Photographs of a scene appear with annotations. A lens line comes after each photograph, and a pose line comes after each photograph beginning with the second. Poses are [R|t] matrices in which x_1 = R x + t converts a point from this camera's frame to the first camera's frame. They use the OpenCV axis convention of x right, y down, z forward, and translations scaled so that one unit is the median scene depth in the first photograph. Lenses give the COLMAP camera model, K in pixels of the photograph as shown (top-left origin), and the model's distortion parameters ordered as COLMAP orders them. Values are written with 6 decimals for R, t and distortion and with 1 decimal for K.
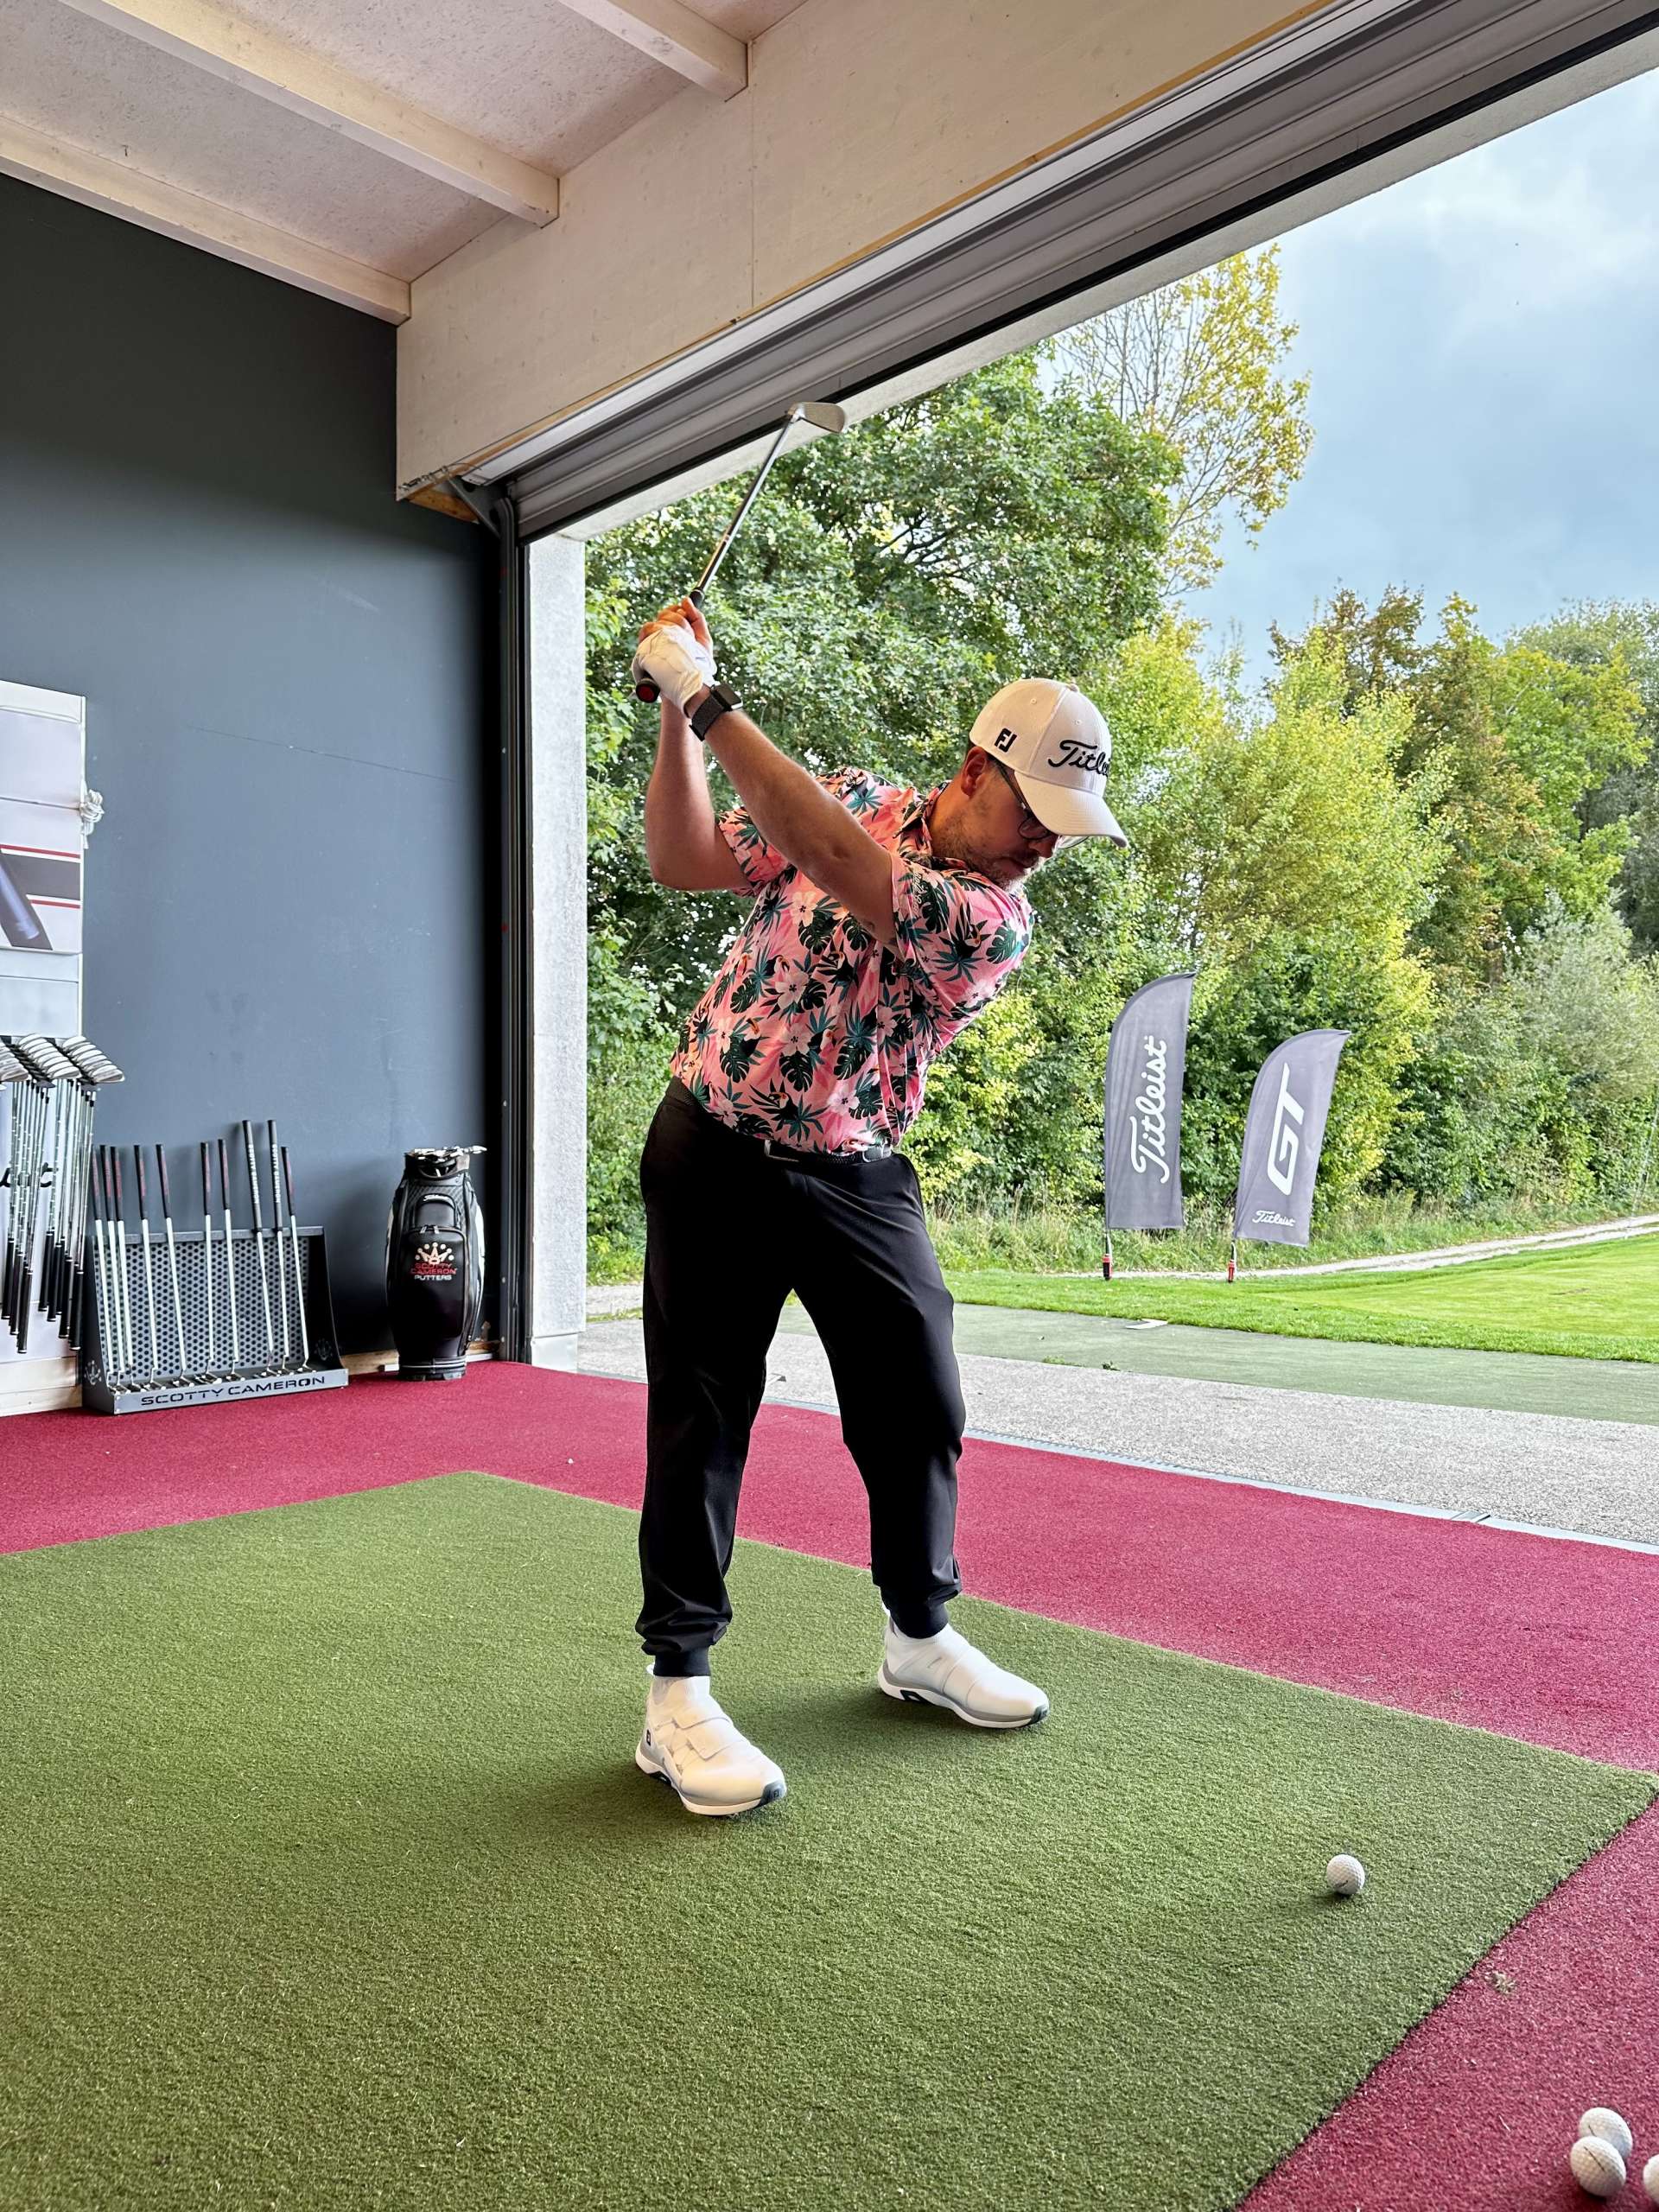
lens RADIAL K [[1537.0, 0, 828.1], [0, 1537.0, 1112.0], [0, 0, 1]] dist [0.115890, -0.224967]
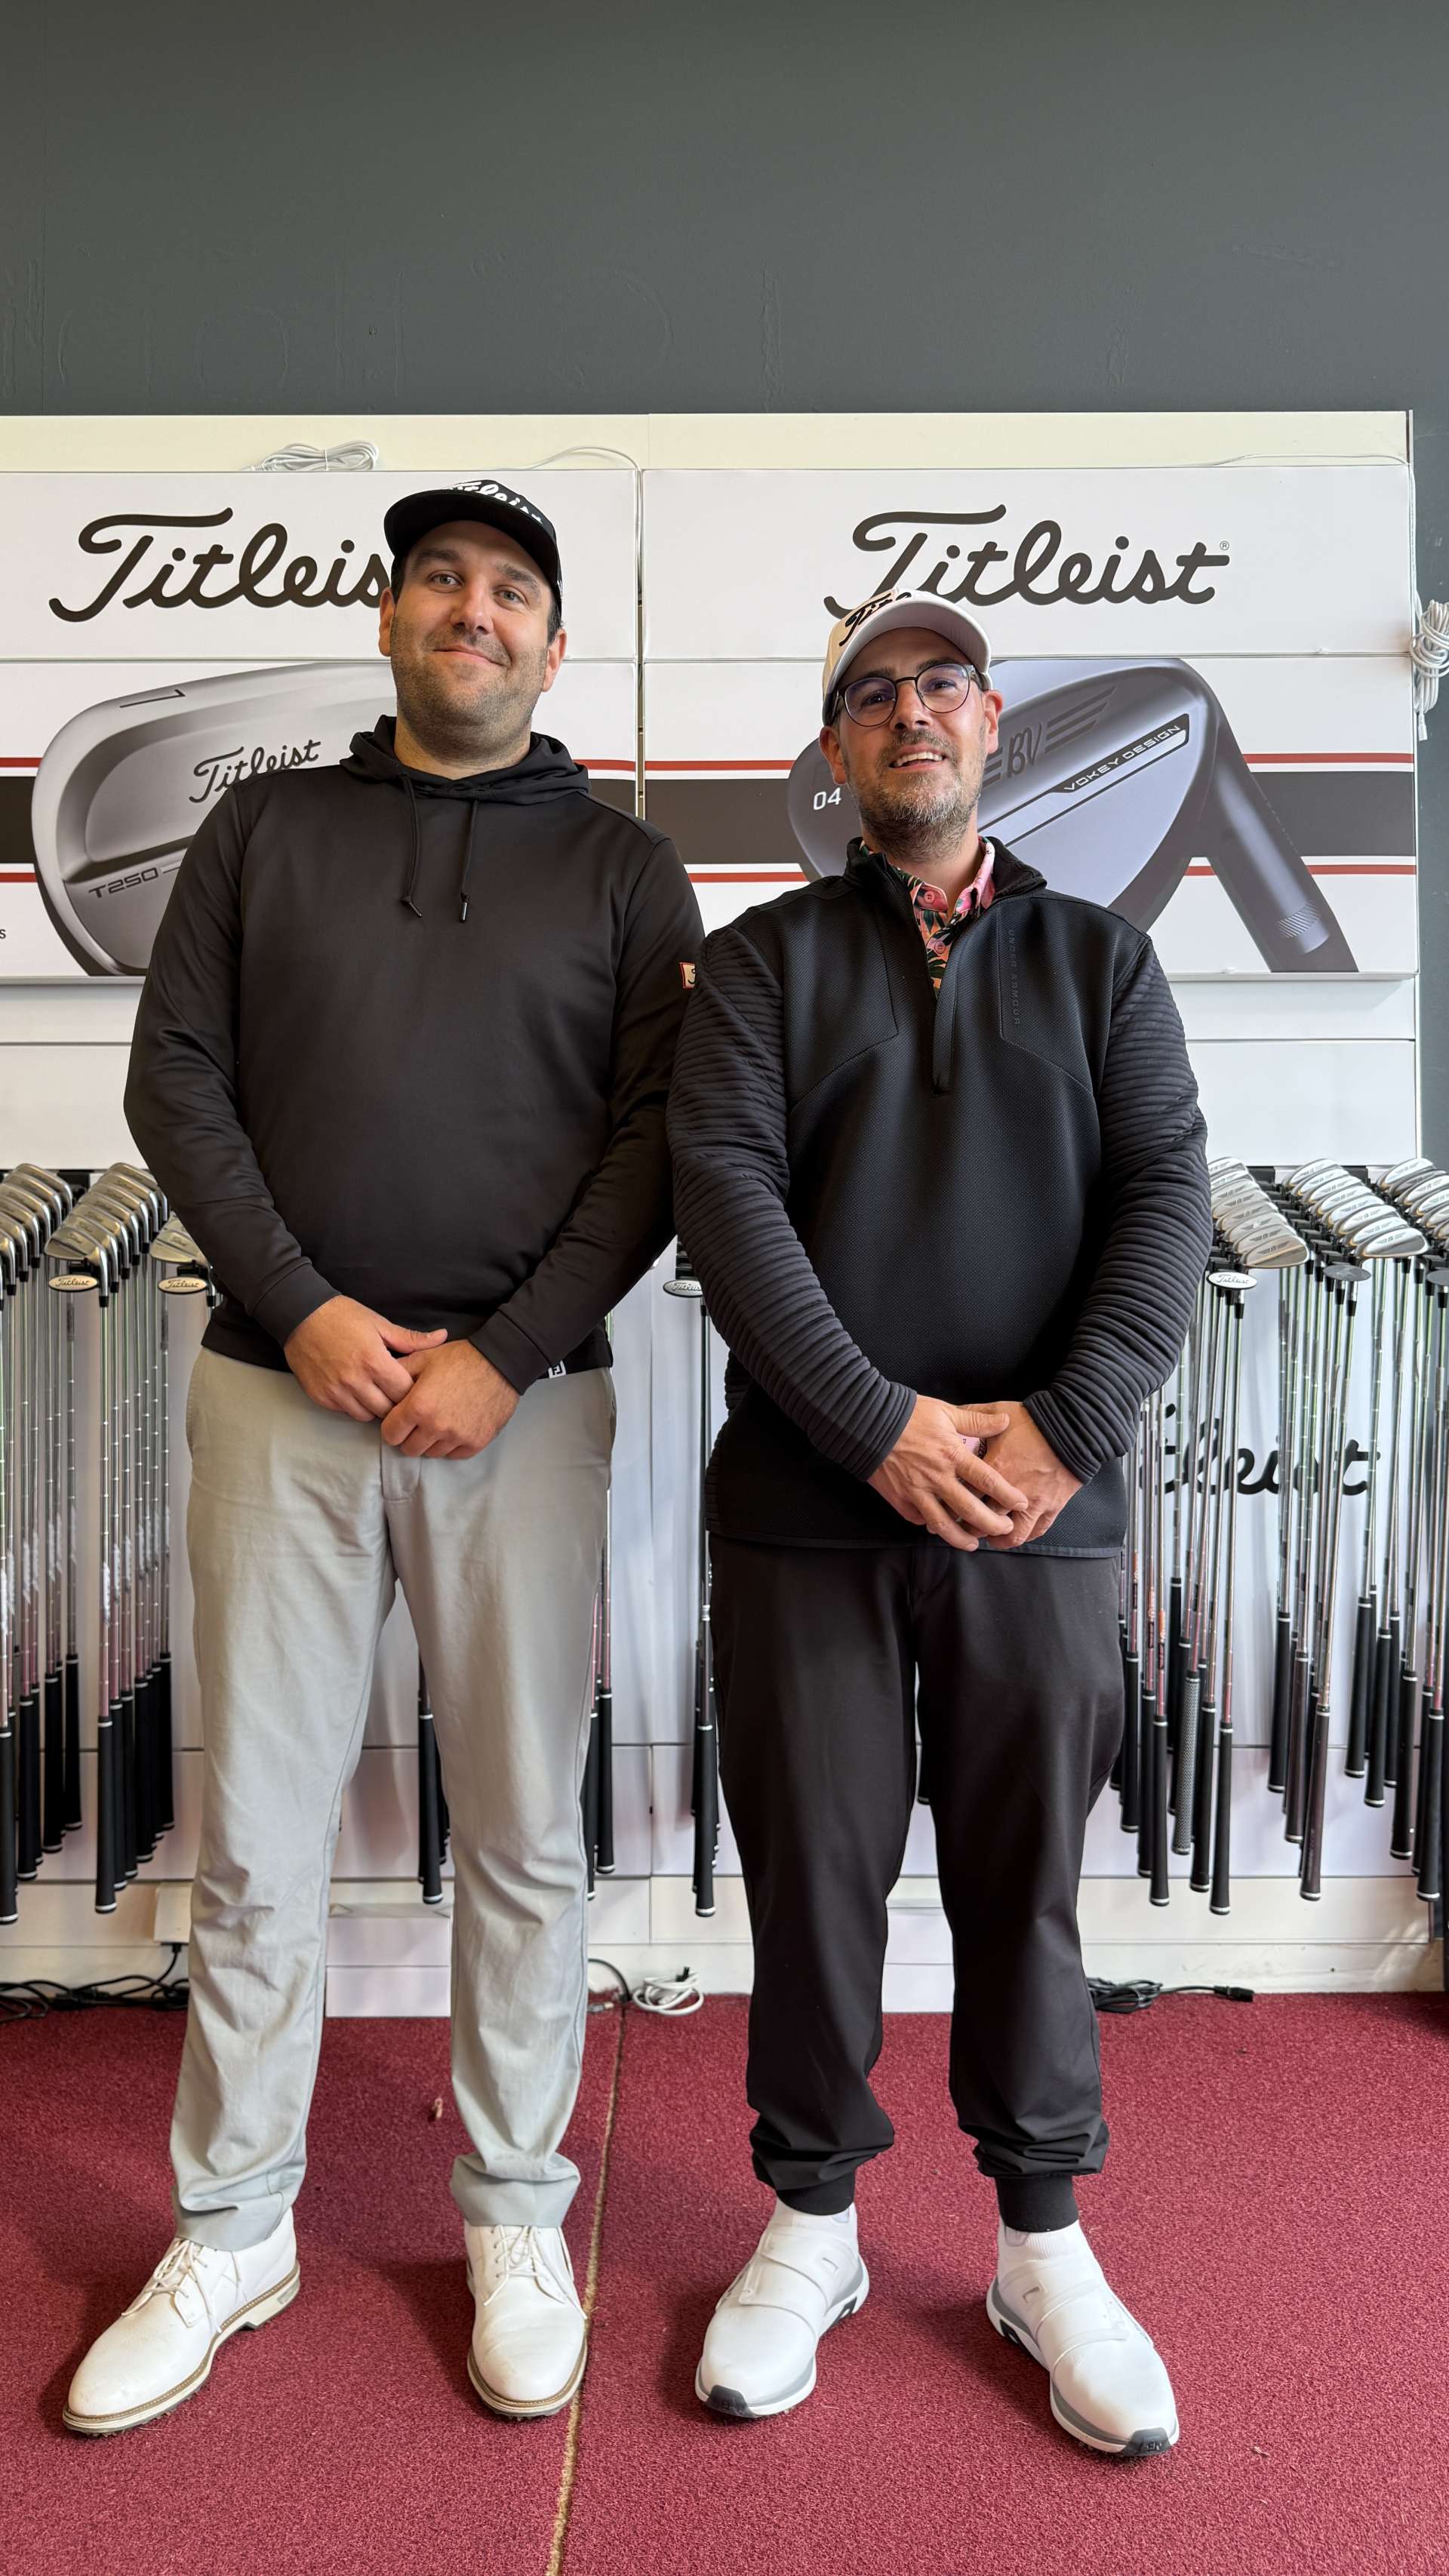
lens RADIAL K [[1792.6, 0, 713.0], [0, 1792.6, 1274.9], [0, 0, 1]] dist [0.034575, -0.001588]
pose [[0.681427, -0.020355, -0.731603, -0.087650], [0.021466, 0.999739, -0.007822, -0.005574], [0.731571, -0.010375, 0.681687, 0.182043]]
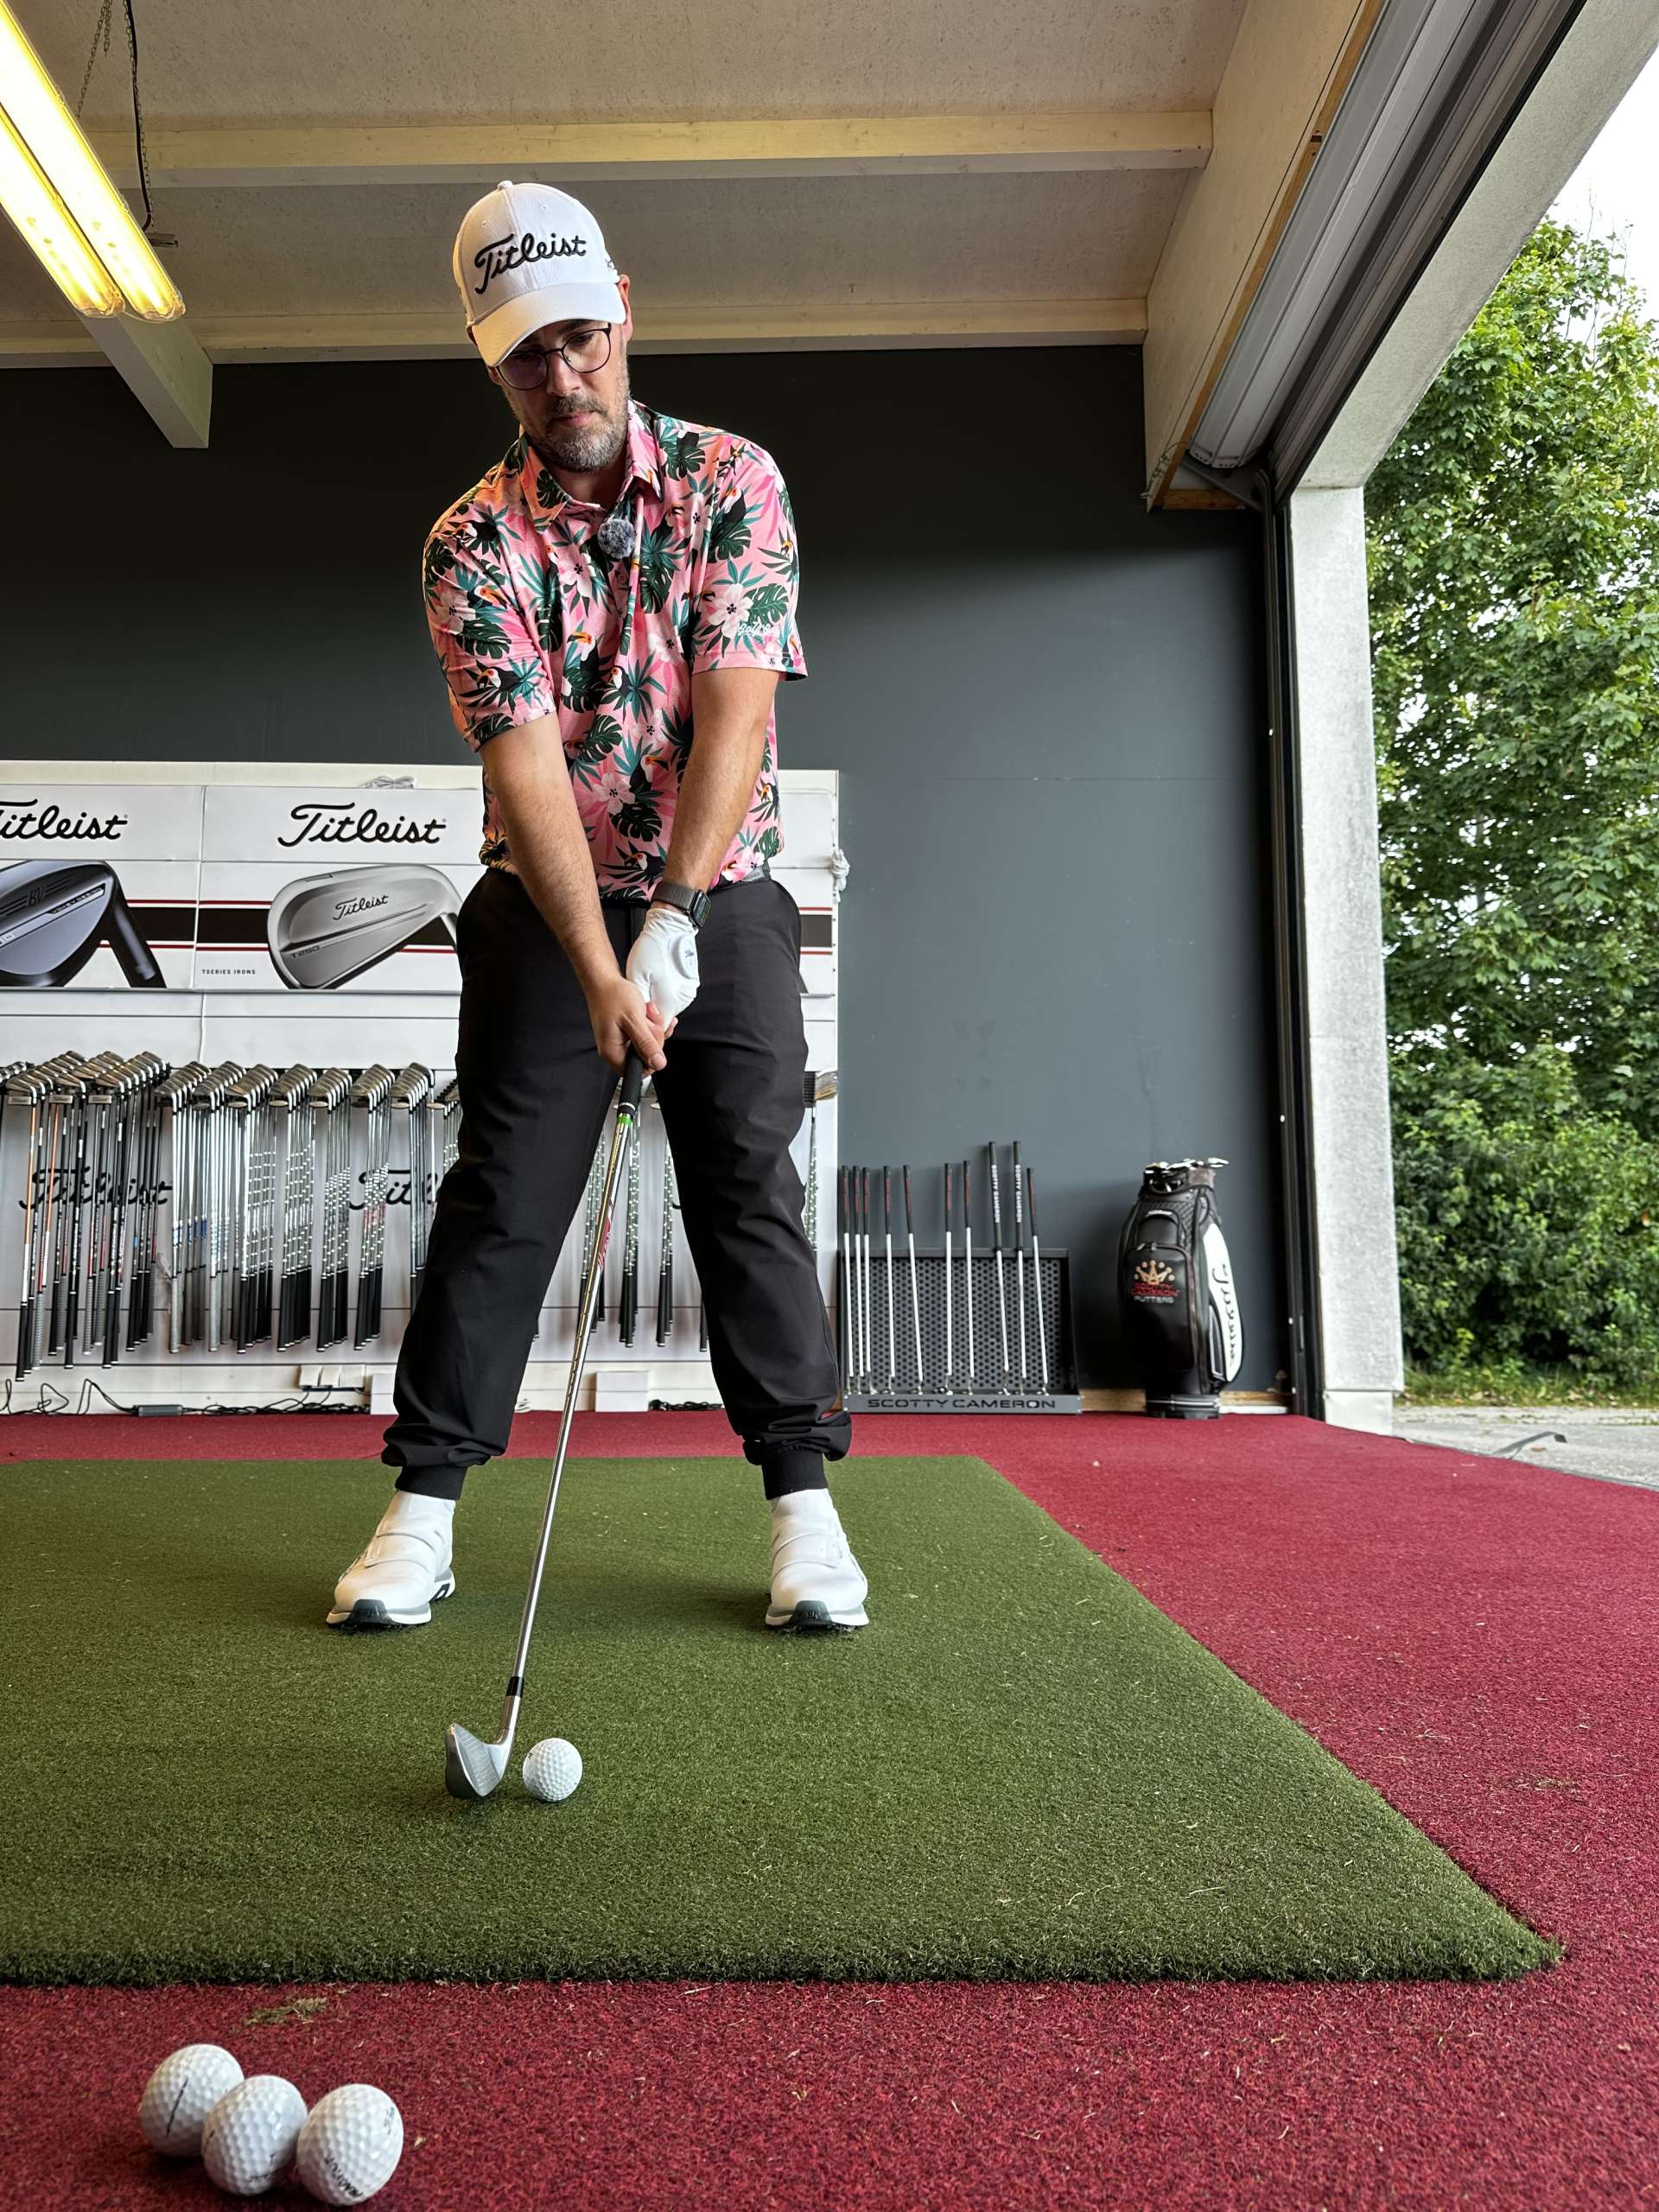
lens RADIAL K [[1537.1, 0, 831.0], [0, 1537.1, 1111.8], [0, 0, 1]] dist [0.117267, -0.227917]
pose [[0.697857, -0.088407, -0.710760, 0.106285], [0.015913, 0.994022, -0.108016, 0.036581], [0.716061, 0.064069, 0.695091, 0.088574]]
